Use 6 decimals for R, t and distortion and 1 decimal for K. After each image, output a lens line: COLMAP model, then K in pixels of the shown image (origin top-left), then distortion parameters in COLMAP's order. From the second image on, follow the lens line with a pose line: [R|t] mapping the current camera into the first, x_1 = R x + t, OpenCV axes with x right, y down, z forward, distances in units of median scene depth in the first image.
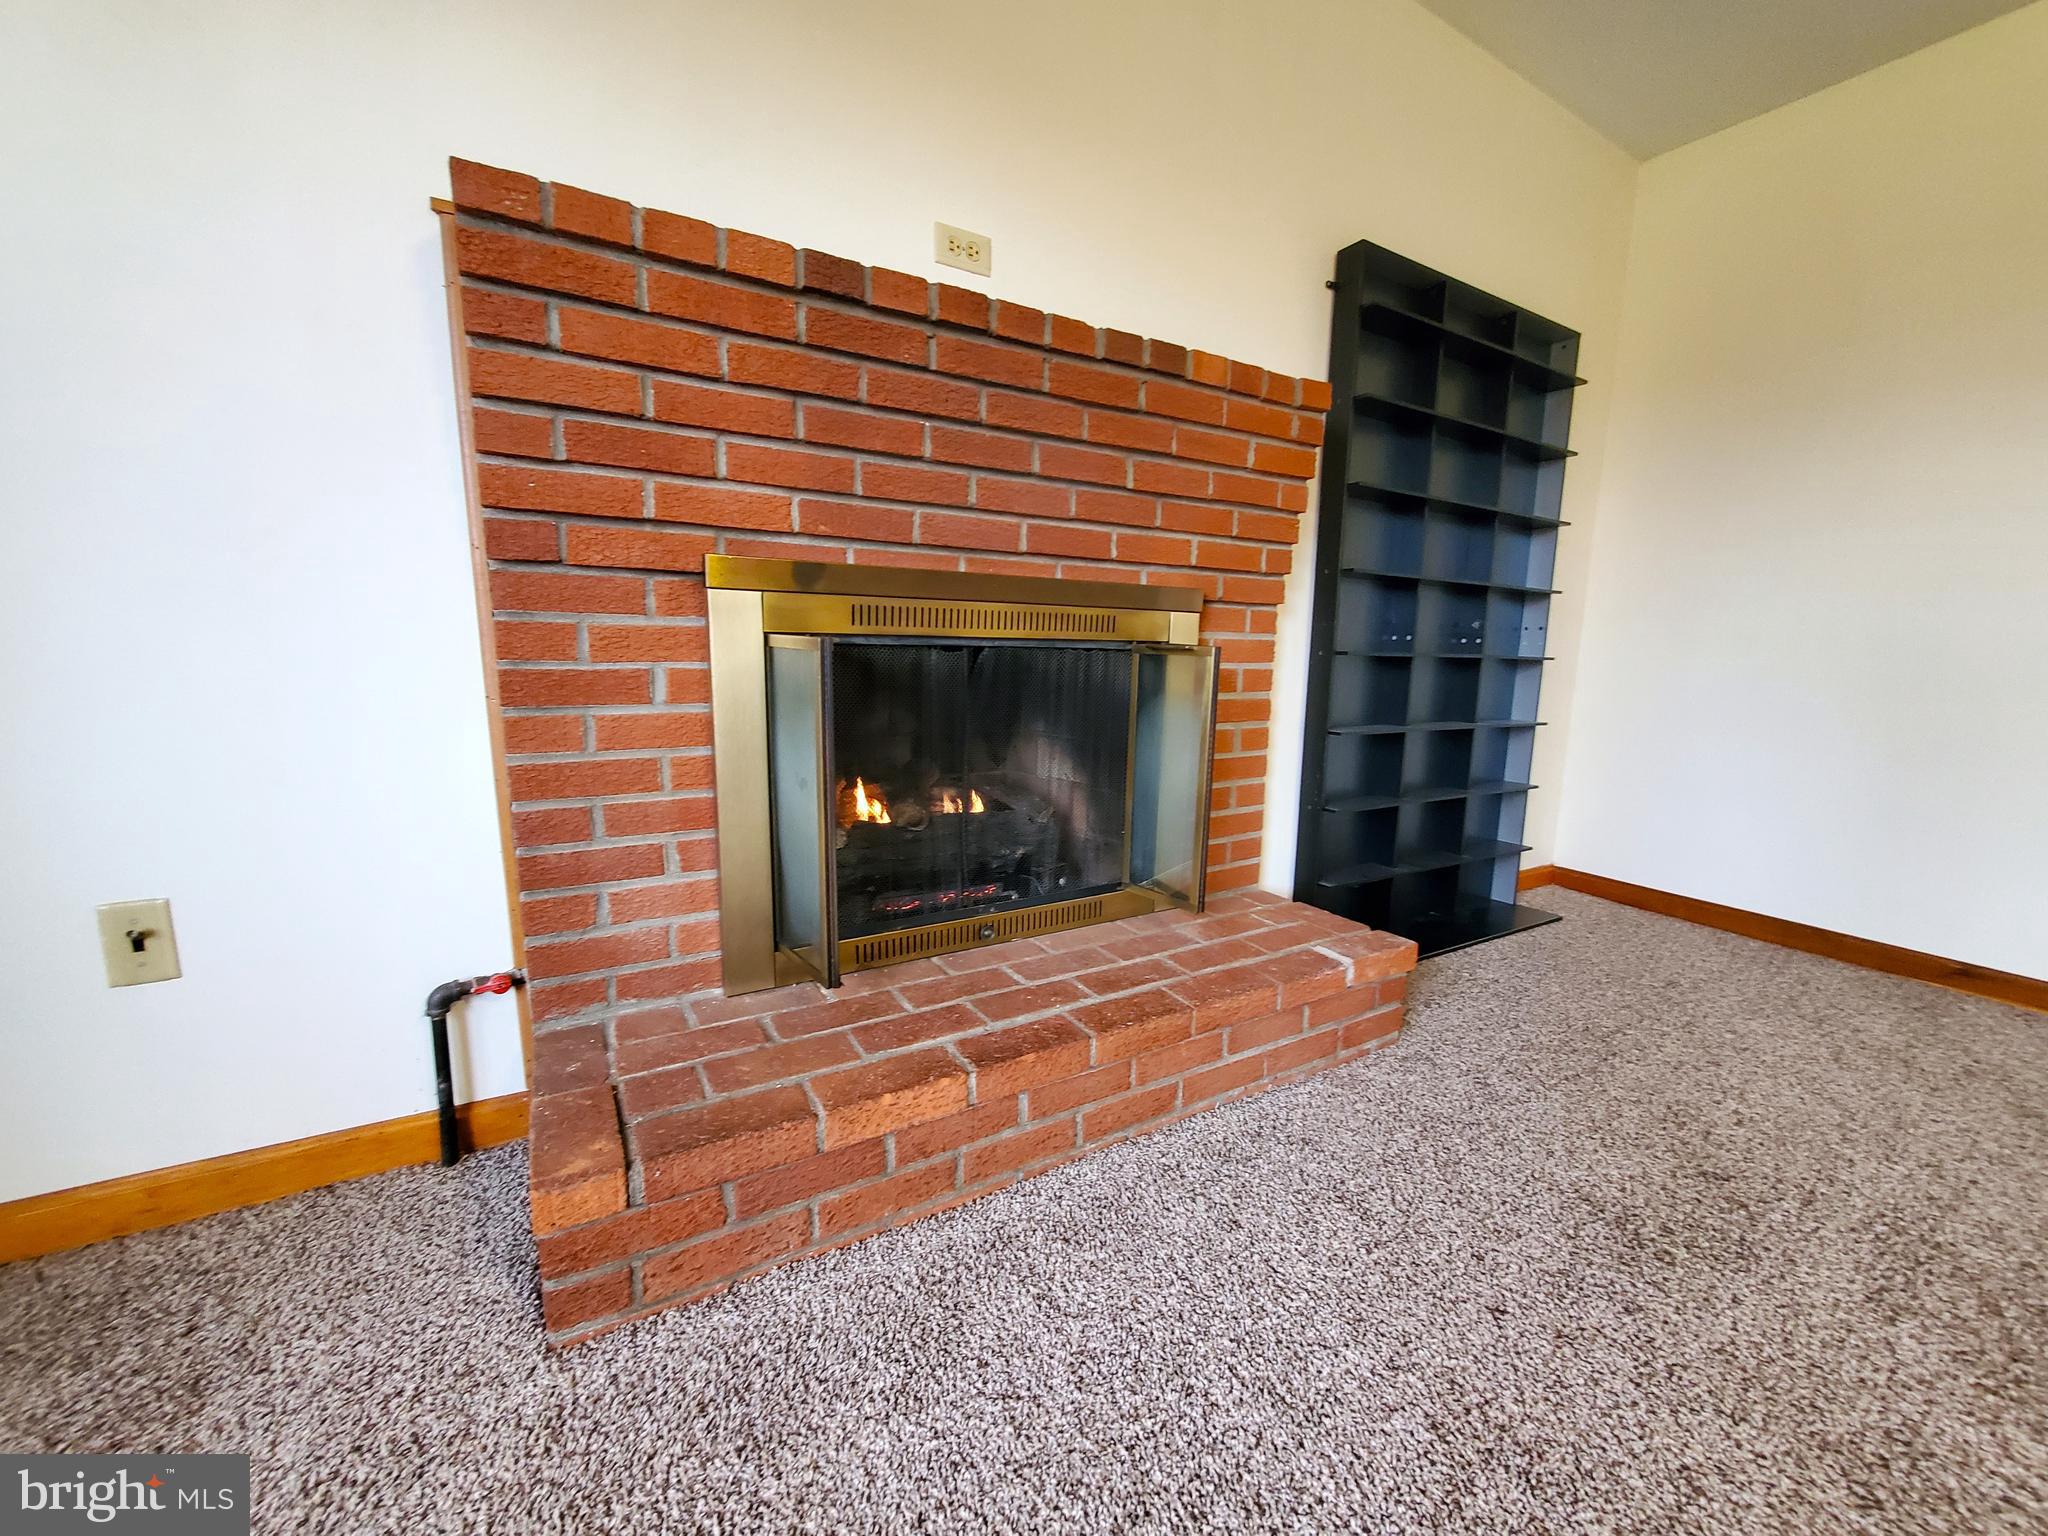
lens RADIAL K [[815.8, 0, 1035.9], [0, 815.8, 779.5], [0, 0, 1]] dist [0.000896, -0.000020]
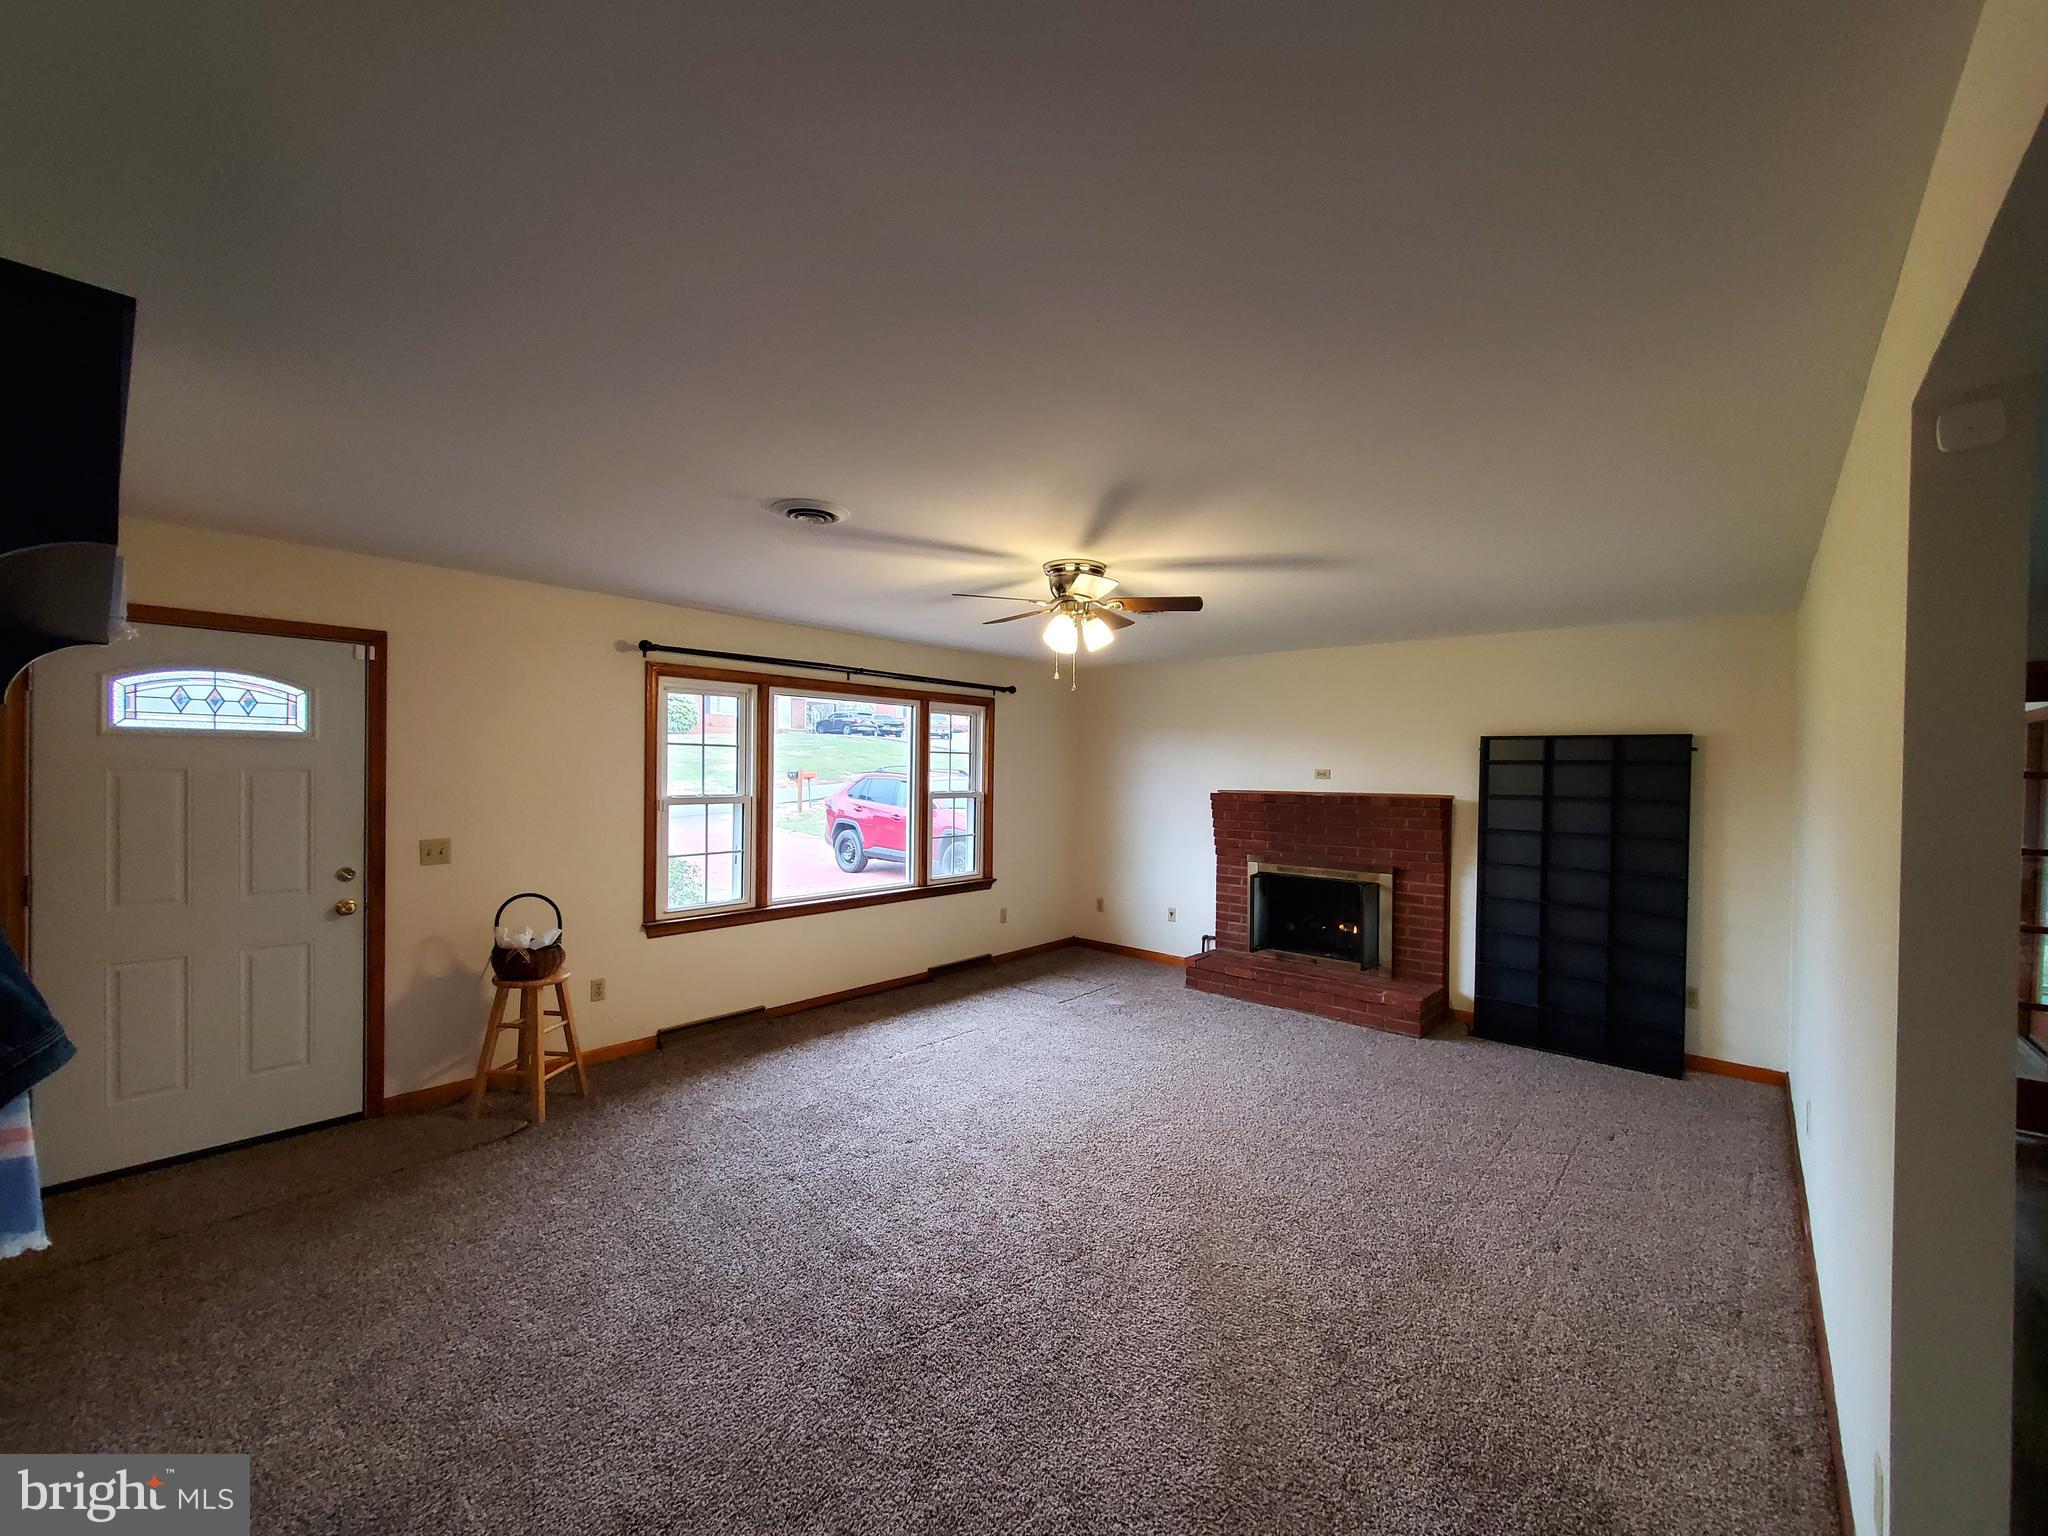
lens RADIAL K [[815.8, 0, 1035.9], [0, 815.8, 779.5], [0, 0, 1]] dist [0.000896, -0.000020]
pose [[0.287479, -0.013718, -0.957689, 3.563465], [-0.170166, 0.983258, -0.065165, -0.175642], [0.942550, 0.181699, 0.280331, -1.474316]]
